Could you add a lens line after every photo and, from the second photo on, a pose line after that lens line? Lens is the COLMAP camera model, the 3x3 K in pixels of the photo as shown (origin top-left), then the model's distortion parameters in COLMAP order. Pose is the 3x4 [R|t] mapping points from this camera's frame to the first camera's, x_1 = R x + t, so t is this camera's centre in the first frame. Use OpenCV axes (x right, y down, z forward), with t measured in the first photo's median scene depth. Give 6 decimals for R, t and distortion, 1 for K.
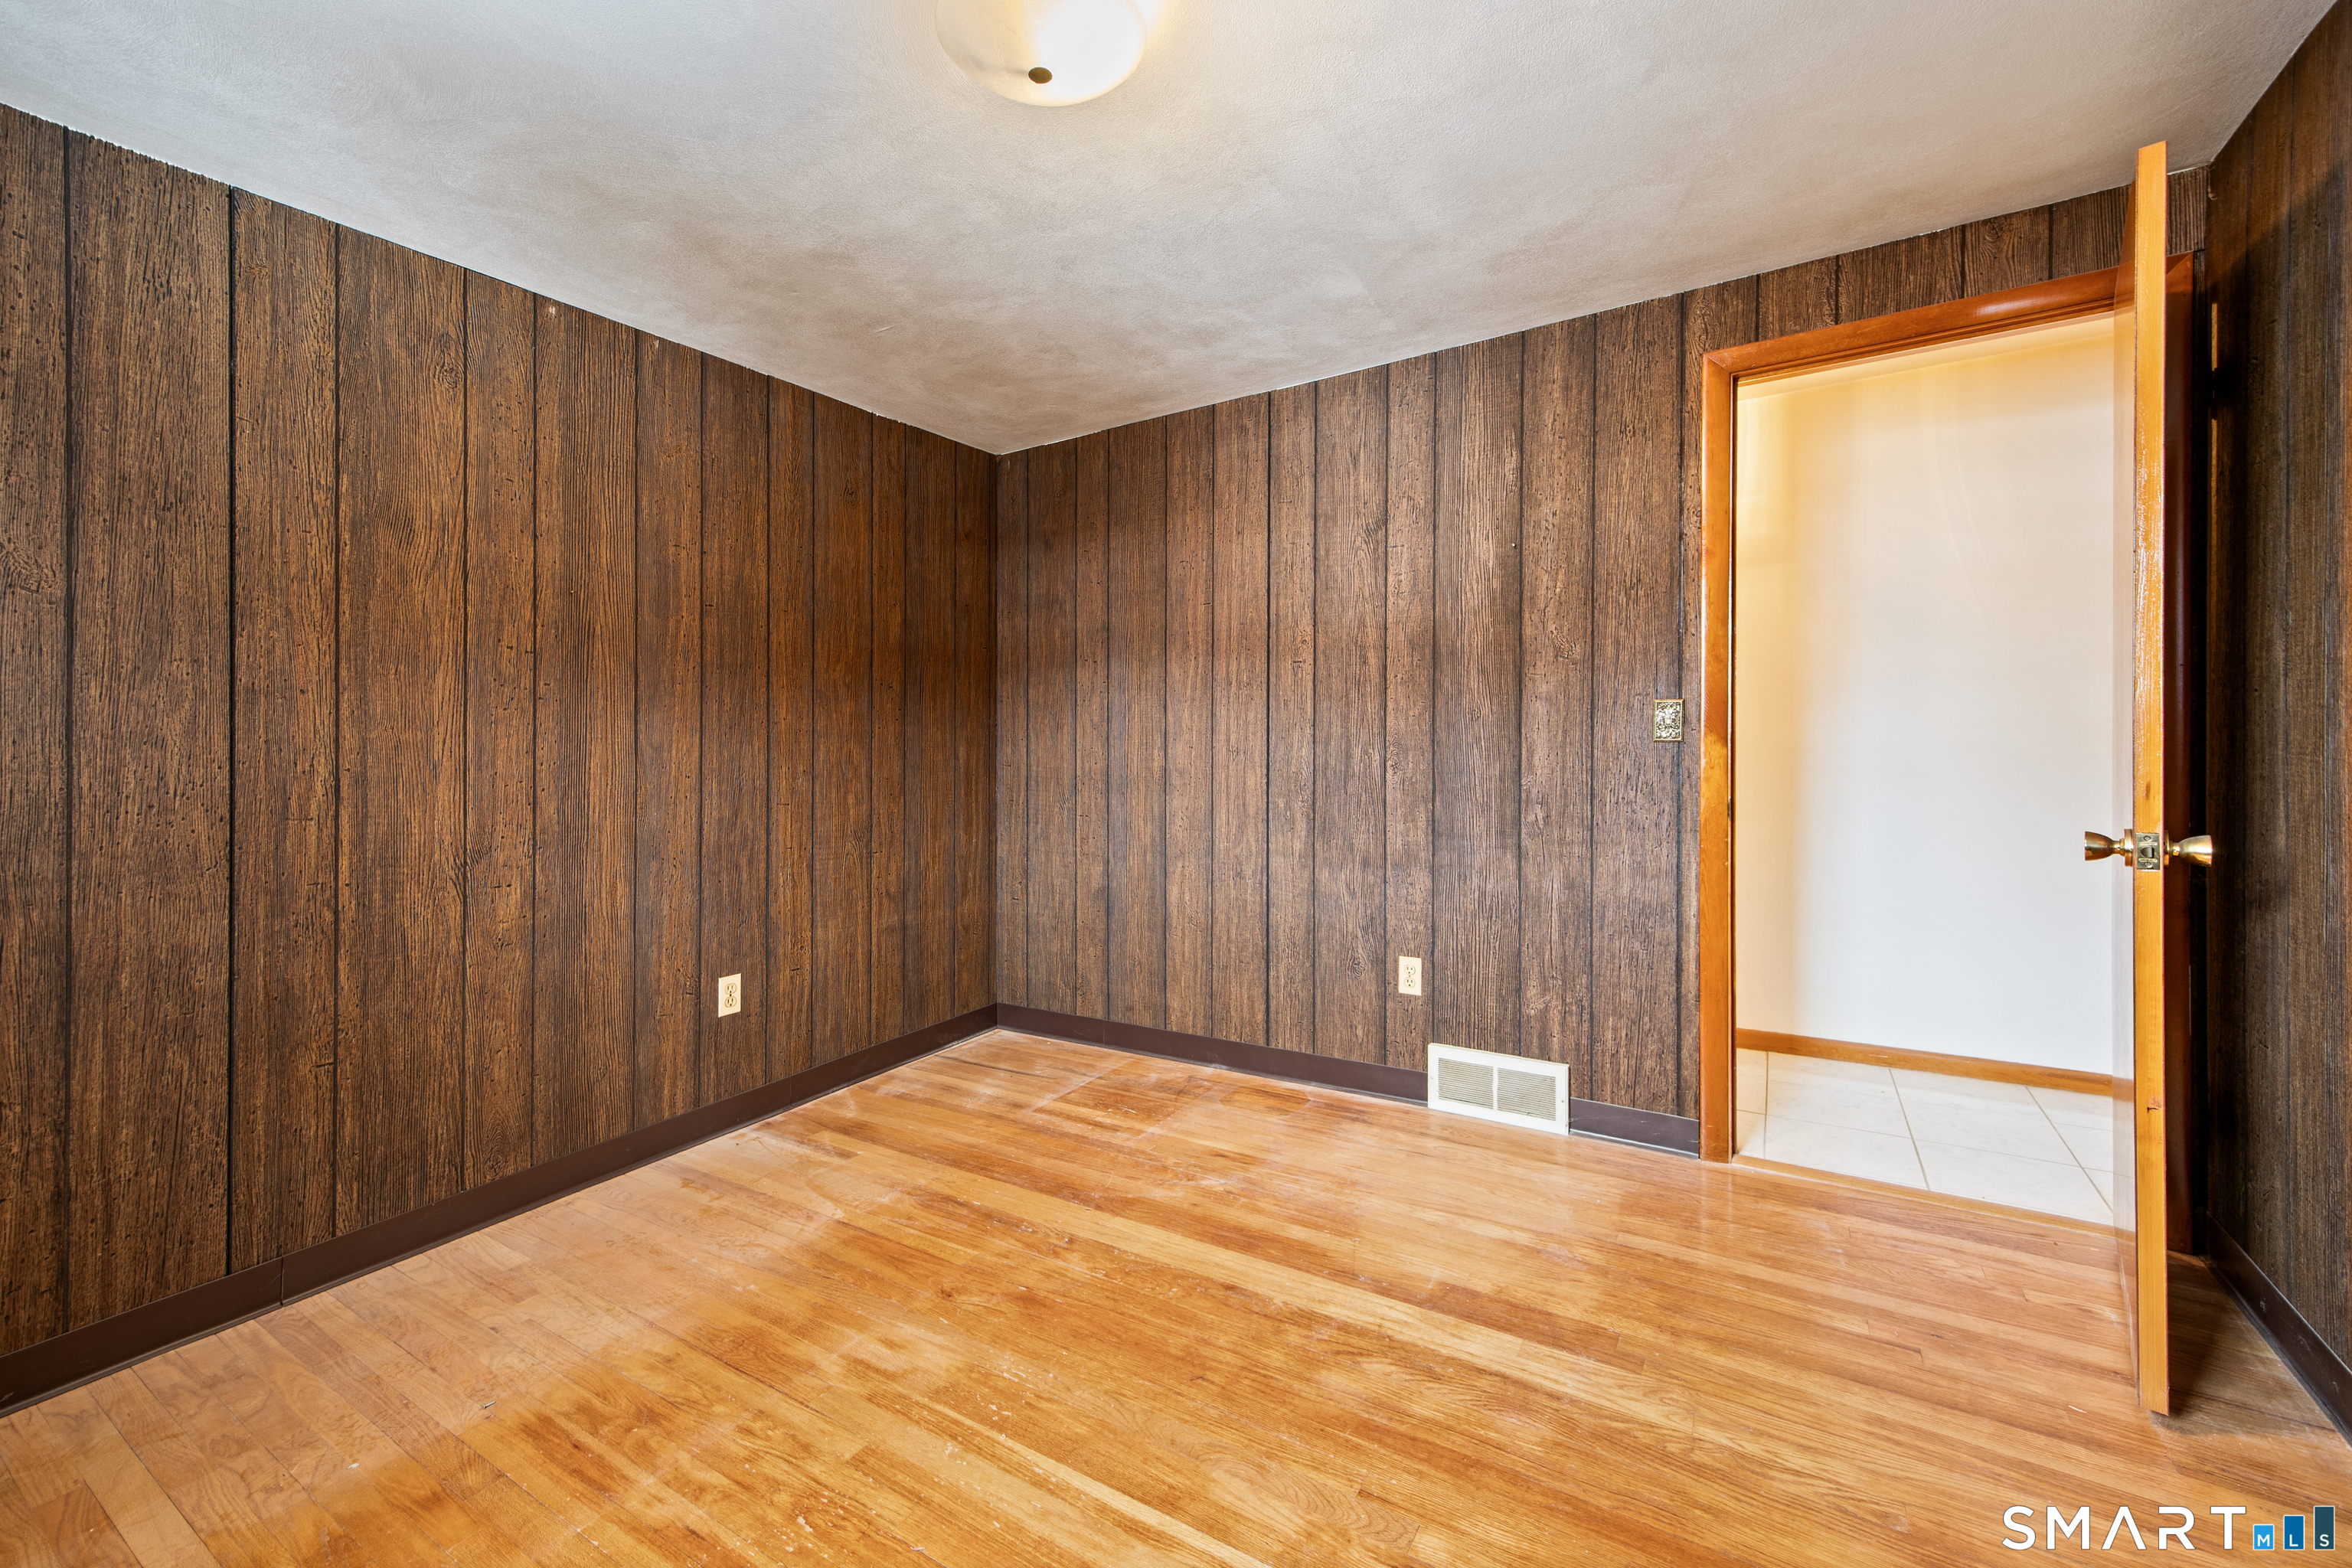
lens RADIAL K [[962.5, 0, 1175.8], [0, 962.5, 754.6], [0, 0, 1]] dist [0.011375, -0.000171]
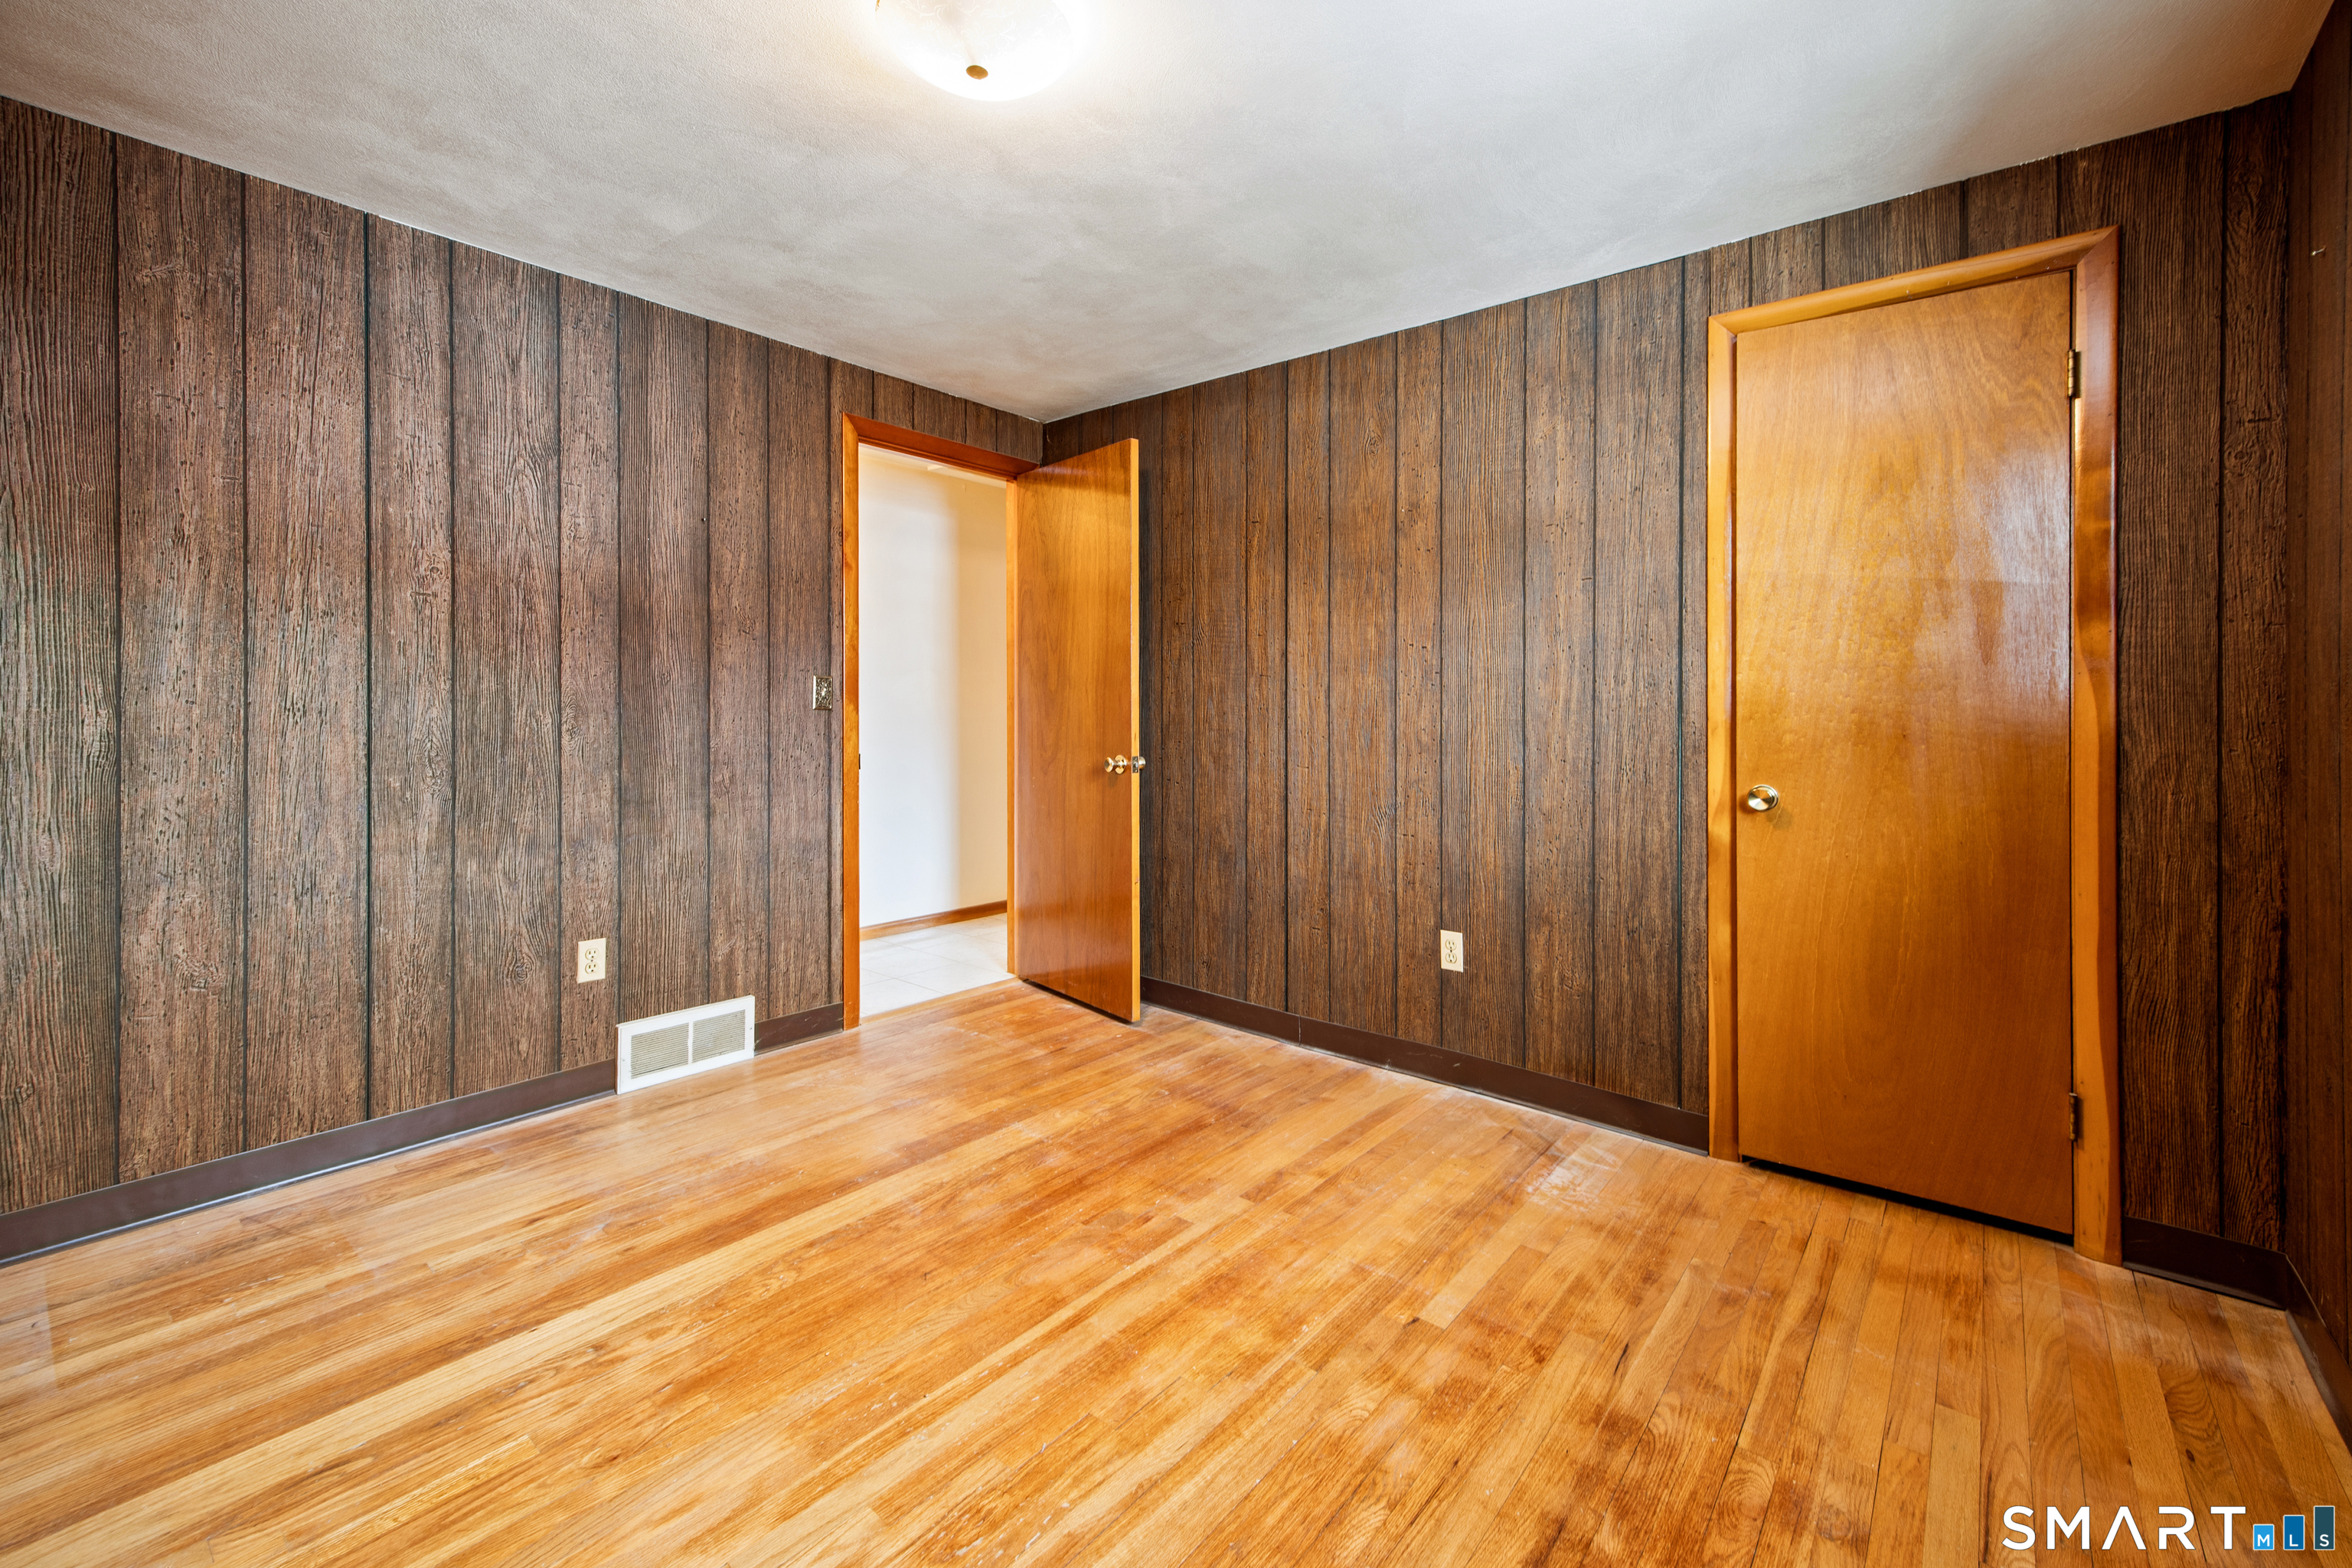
lens RADIAL K [[976.7, 0, 1184.9], [0, 976.7, 729.2], [0, 0, 1]] dist [0.015296, -0.000085]
pose [[0.128858, 0.002744, 0.991659, -0.620091], [0.002100, 0.999993, -0.003040, 0.015195], [-0.991661, 0.002474, 0.128851, 0.330463]]
